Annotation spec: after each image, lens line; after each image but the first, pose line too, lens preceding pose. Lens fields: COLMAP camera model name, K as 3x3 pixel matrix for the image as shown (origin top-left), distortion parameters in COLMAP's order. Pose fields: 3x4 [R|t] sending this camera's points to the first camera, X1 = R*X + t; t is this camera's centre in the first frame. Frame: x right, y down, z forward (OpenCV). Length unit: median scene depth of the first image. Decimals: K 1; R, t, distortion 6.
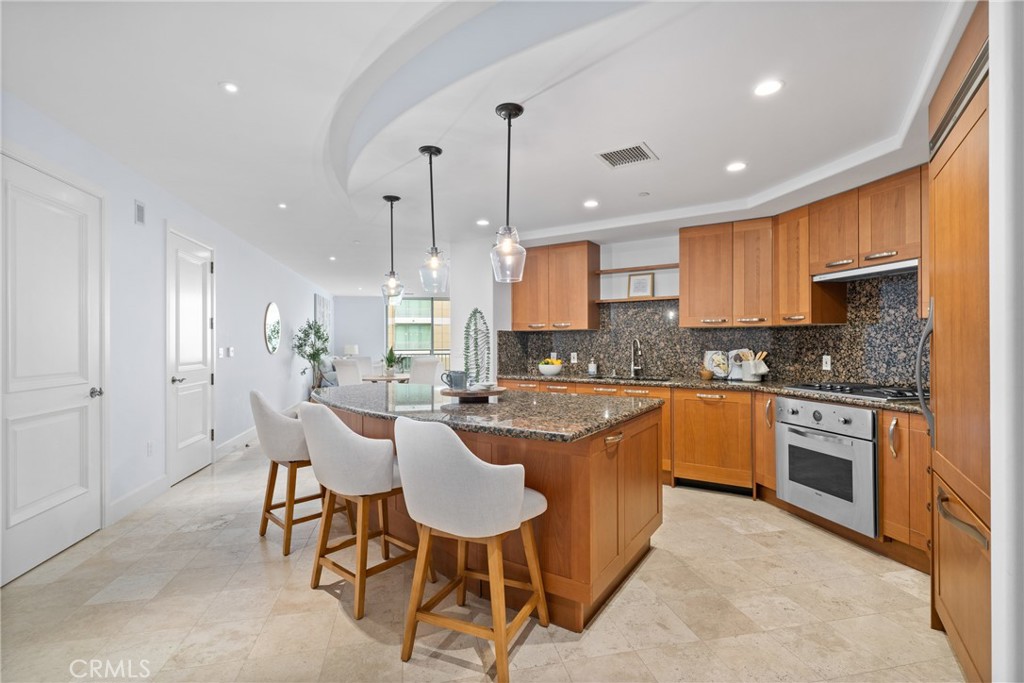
lens RADIAL K [[469.0, 0, 509.3], [0, 469.0, 340.2], [0, 0, 1]] dist [-0.003441, -0.000339]
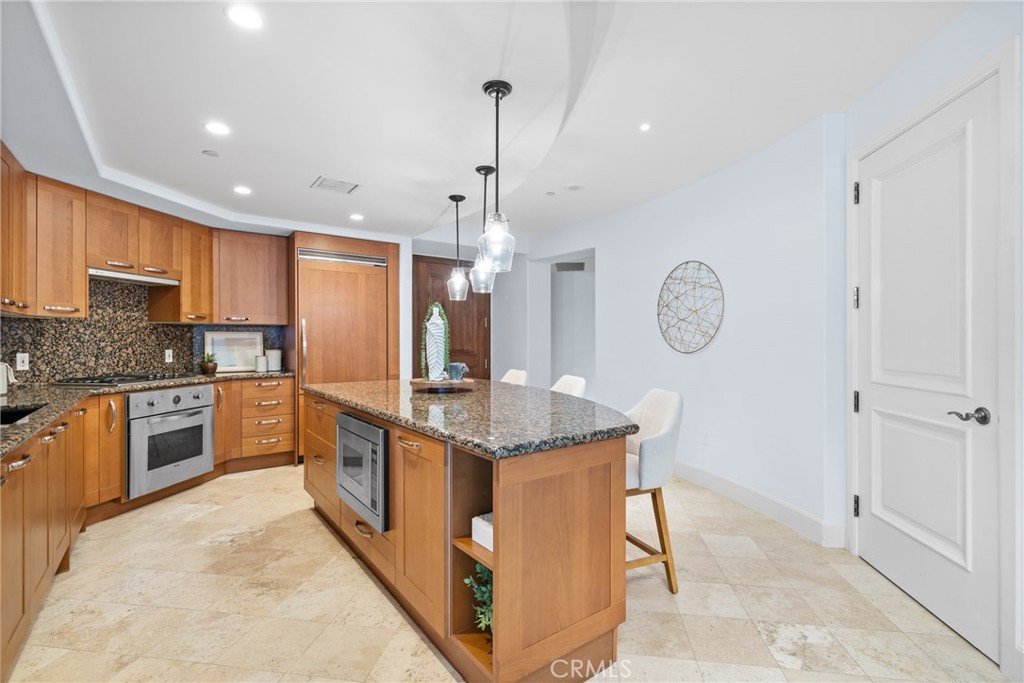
lens RADIAL K [[469.0, 0, 511.0], [0, 469.0, 341.1], [0, 0, 1]] dist [-0.003441, -0.000339]
pose [[-0.936665, 0.001846, 0.350222, -0.521268], [0.000809, 0.999995, -0.003107, 0.016250], [-0.350226, -0.002627, -0.936661, 1.711539]]
